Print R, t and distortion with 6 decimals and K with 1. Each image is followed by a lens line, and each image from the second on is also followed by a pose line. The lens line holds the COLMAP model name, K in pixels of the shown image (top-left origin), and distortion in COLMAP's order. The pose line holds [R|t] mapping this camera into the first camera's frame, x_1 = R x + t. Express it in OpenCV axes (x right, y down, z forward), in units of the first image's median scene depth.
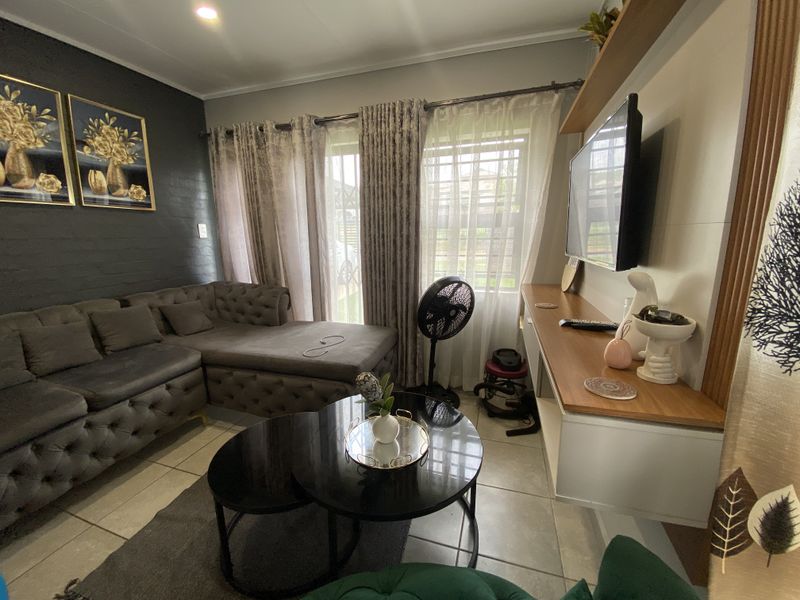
lens RADIAL K [[324.3, 0, 401.7], [0, 324.3, 293.8], [0, 0, 1]] dist [-0.009674, -0.000988]
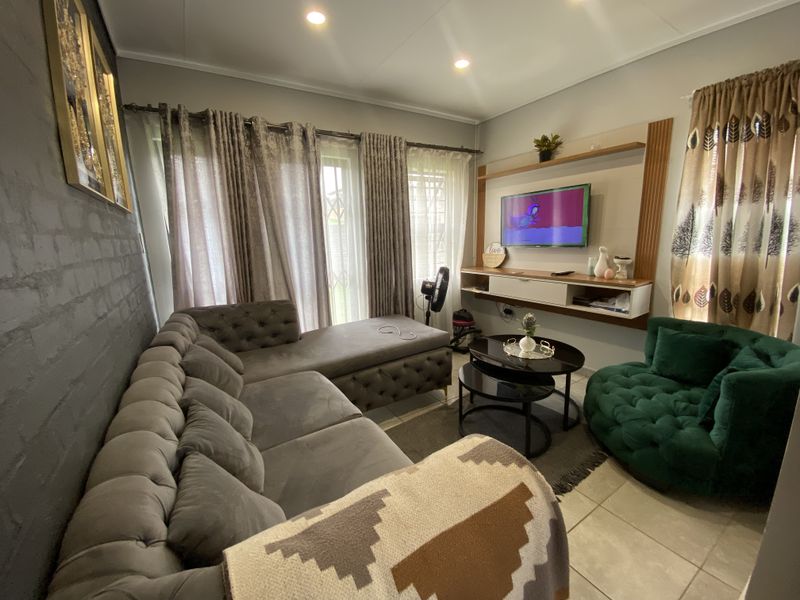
lens RADIAL K [[324.3, 0, 403.0], [0, 324.3, 301.4], [0, 0, 1]] dist [-0.009674, -0.000988]
pose [[0.639616, -0.169475, 0.749780, -0.948249], [0.164725, 0.982954, 0.081658, -0.041344], [-0.750837, 0.071277, 0.656630, 0.152220]]
